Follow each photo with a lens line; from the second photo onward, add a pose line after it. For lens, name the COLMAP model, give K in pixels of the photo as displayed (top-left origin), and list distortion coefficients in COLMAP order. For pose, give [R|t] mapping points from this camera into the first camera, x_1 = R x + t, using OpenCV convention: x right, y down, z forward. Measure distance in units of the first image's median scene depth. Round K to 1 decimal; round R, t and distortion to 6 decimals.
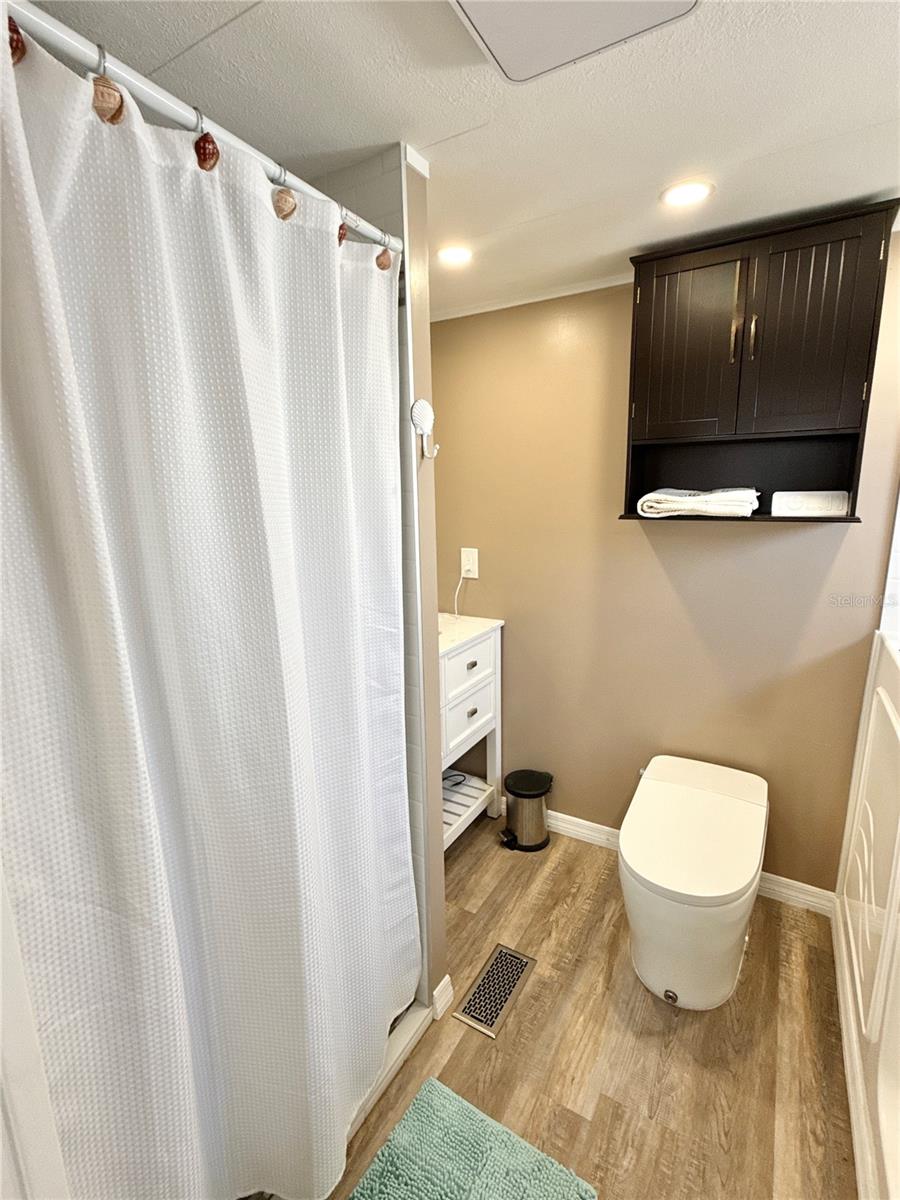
lens RADIAL K [[553.7, 0, 450.0], [0, 553.7, 600.0], [0, 0, 1]] dist [0.000108, -0.000017]
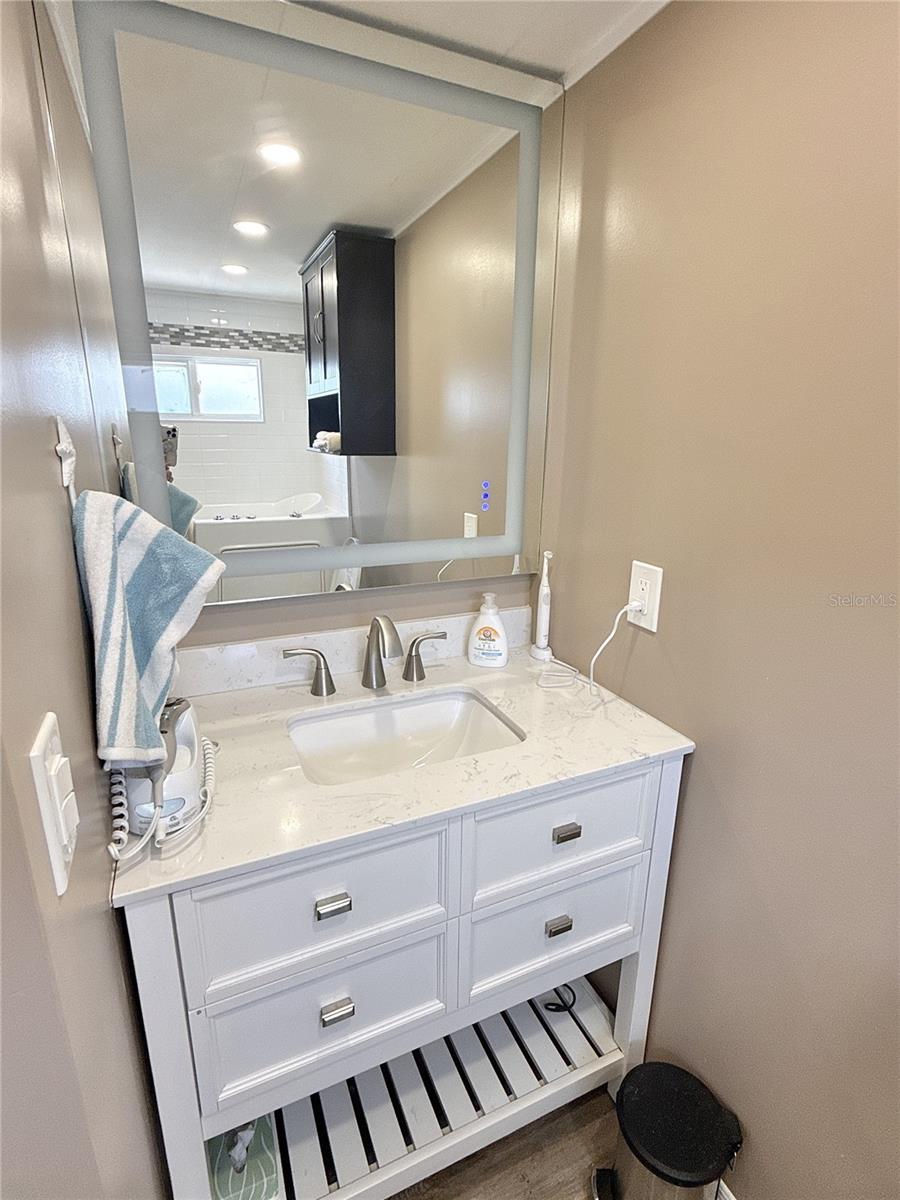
lens RADIAL K [[585.0, 0, 450.0], [0, 585.0, 600.0], [0, 0, 1]] dist [0.000185, -0.000108]
pose [[0.817215, 0.185524, -0.545656, 0.168368], [-0.140207, 0.982326, 0.124008, -0.101217], [0.559018, -0.024837, 0.828783, 0.519367]]
